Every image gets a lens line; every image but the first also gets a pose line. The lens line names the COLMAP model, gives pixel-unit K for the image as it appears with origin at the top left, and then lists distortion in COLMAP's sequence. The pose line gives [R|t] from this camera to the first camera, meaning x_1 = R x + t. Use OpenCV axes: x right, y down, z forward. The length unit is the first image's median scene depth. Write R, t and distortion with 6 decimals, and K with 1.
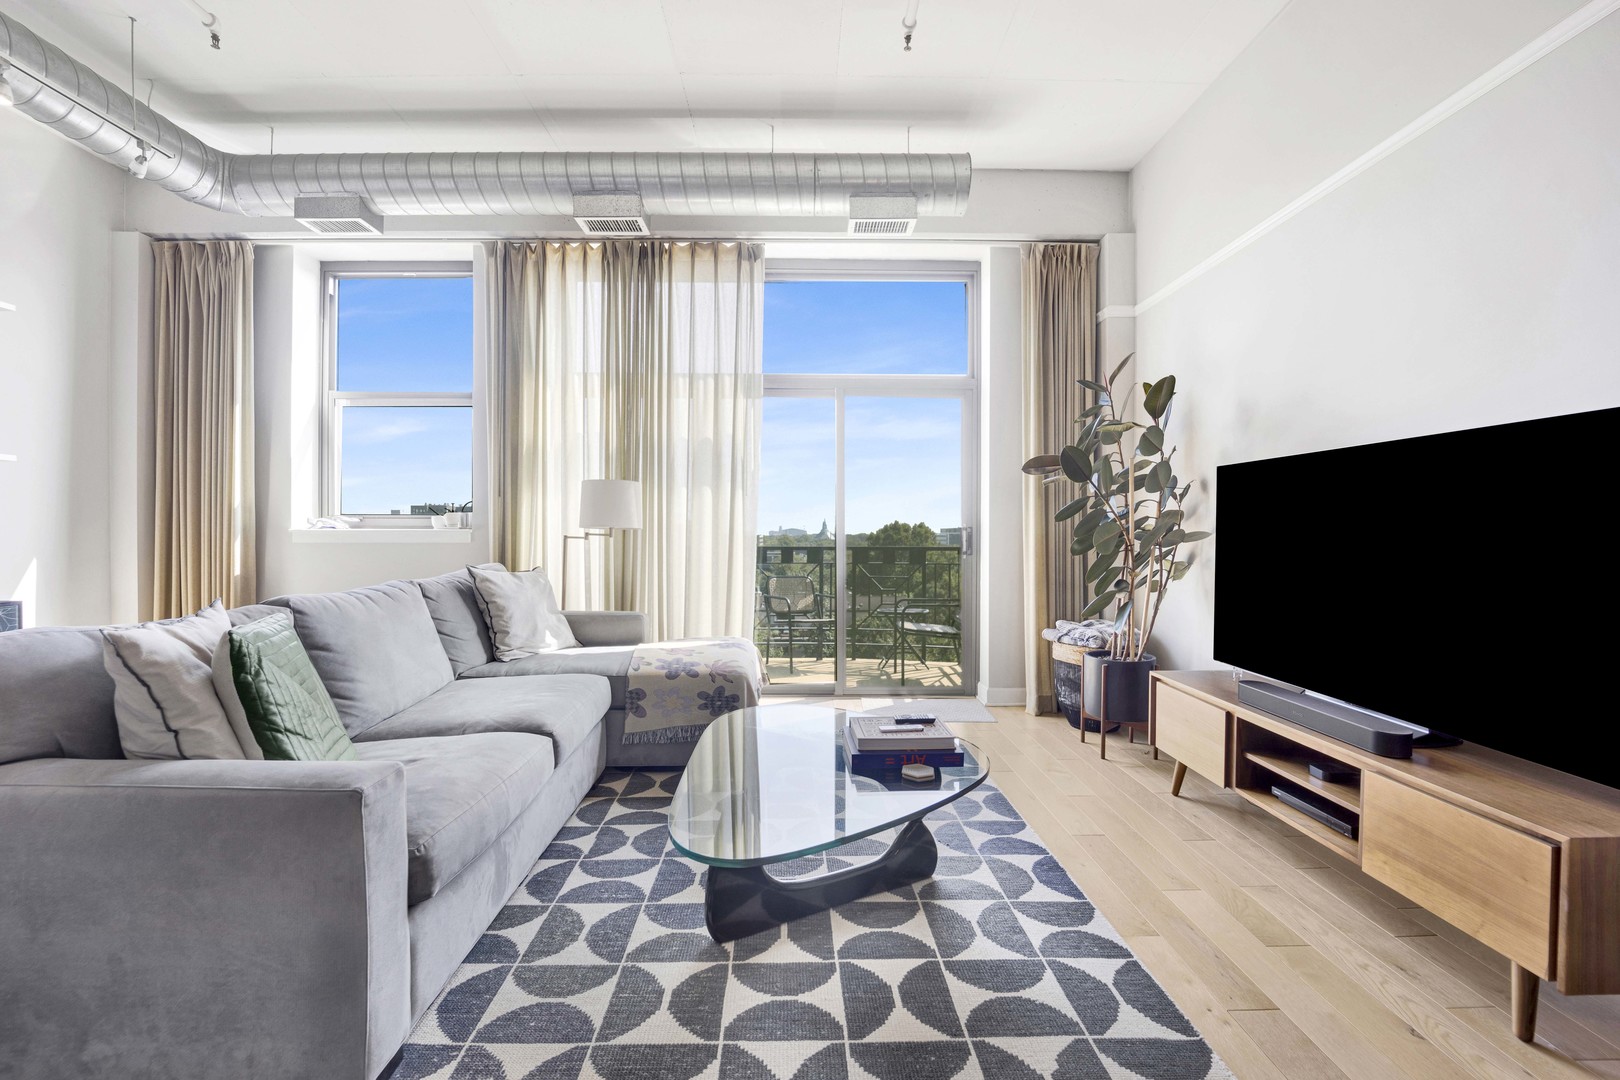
lens RADIAL K [[671.5, 0, 781.5], [0, 671.5, 541.1], [0, 0, 1]] dist [-0.023464, -0.000182]
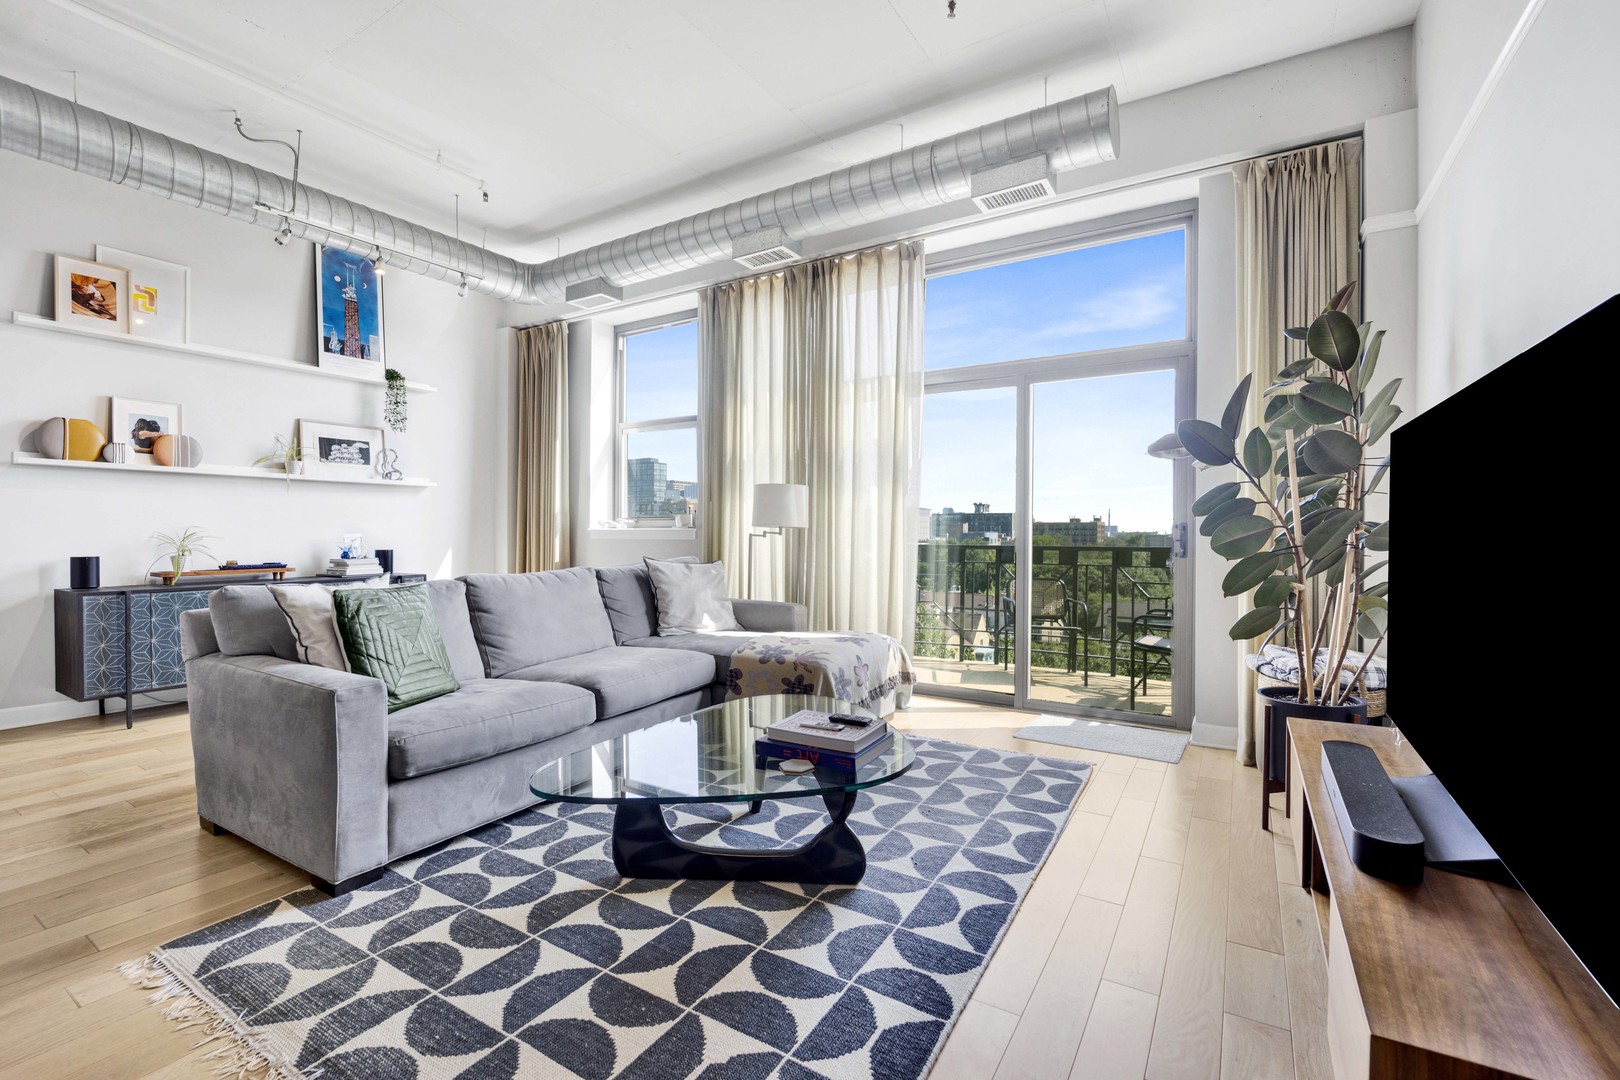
lens RADIAL K [[675.3, 0, 801.5], [0, 675.3, 532.7], [0, 0, 1]] dist [-0.019619, -0.000183]
pose [[0.851261, -0.000148, -0.524742, 0.395881], [-0.005697, 0.999938, -0.009524, 0.000639], [0.524711, 0.011097, 0.851208, 0.070865]]
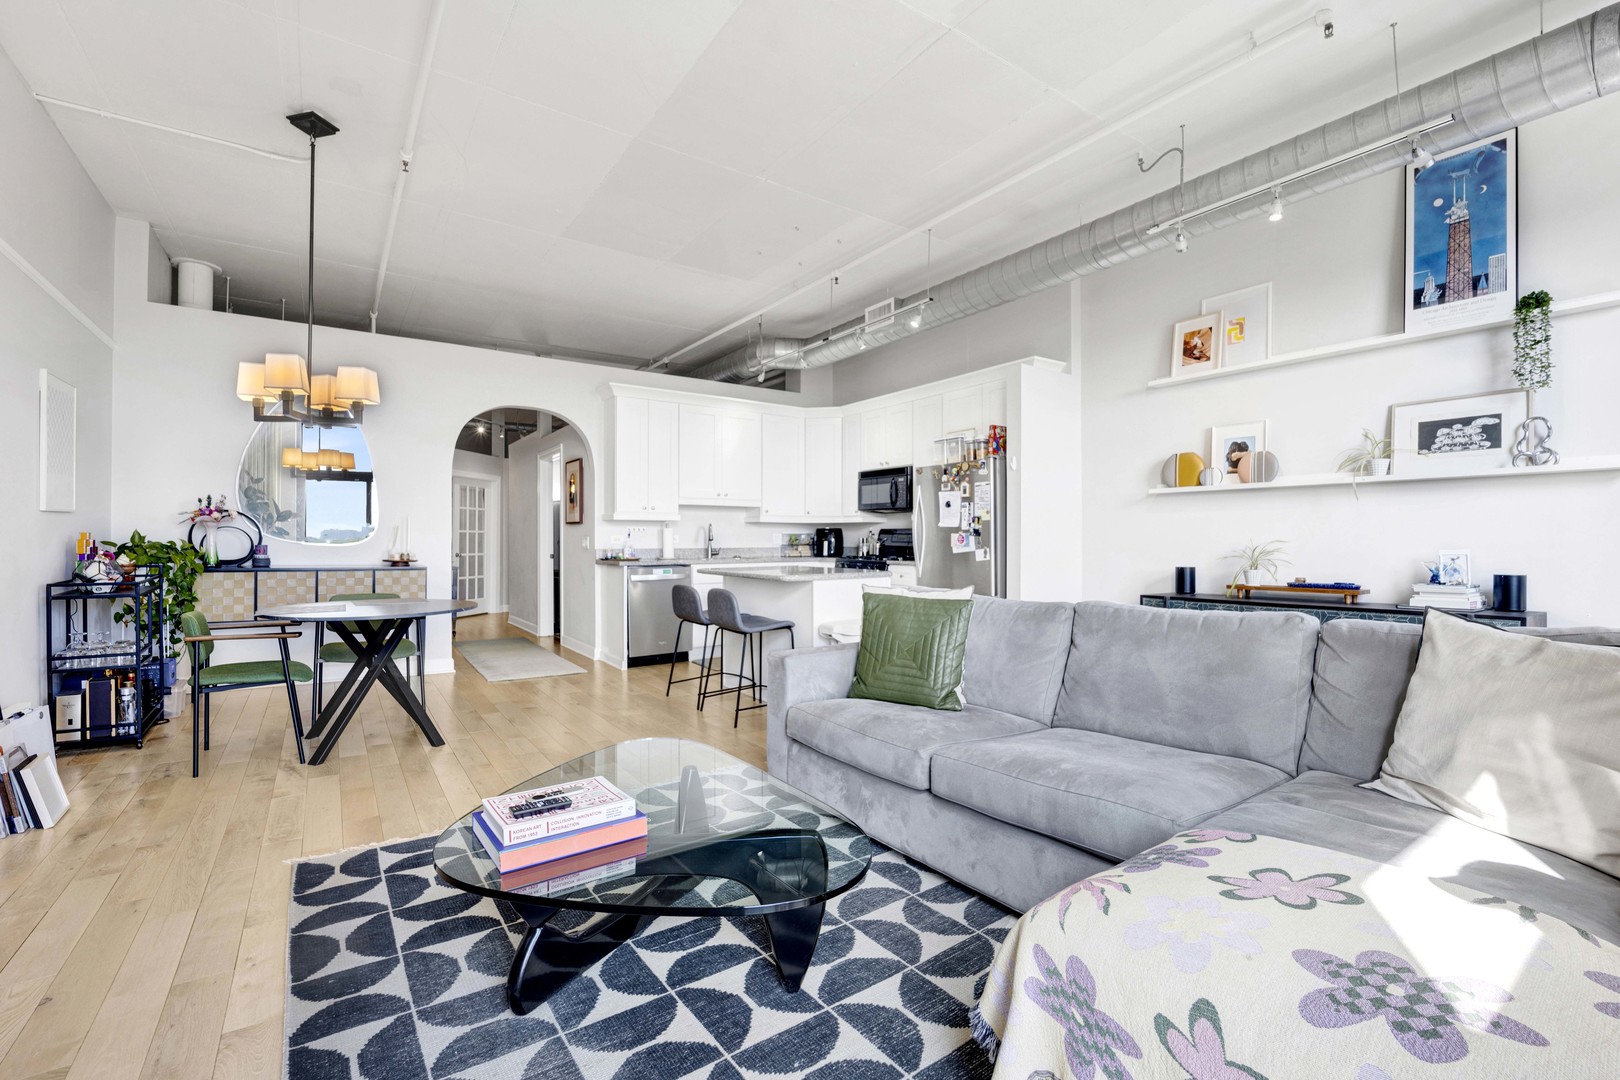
lens RADIAL K [[697.9, 0, 781.1], [0, 697.9, 532.4], [0, 0, 1]] dist [-0.022969, 0.000255]
pose [[-0.818863, -0.010431, -0.573895, 0.262958], [-0.009110, 0.999945, -0.005176, -0.016277], [0.573917, 0.000990, -0.818913, 0.990899]]
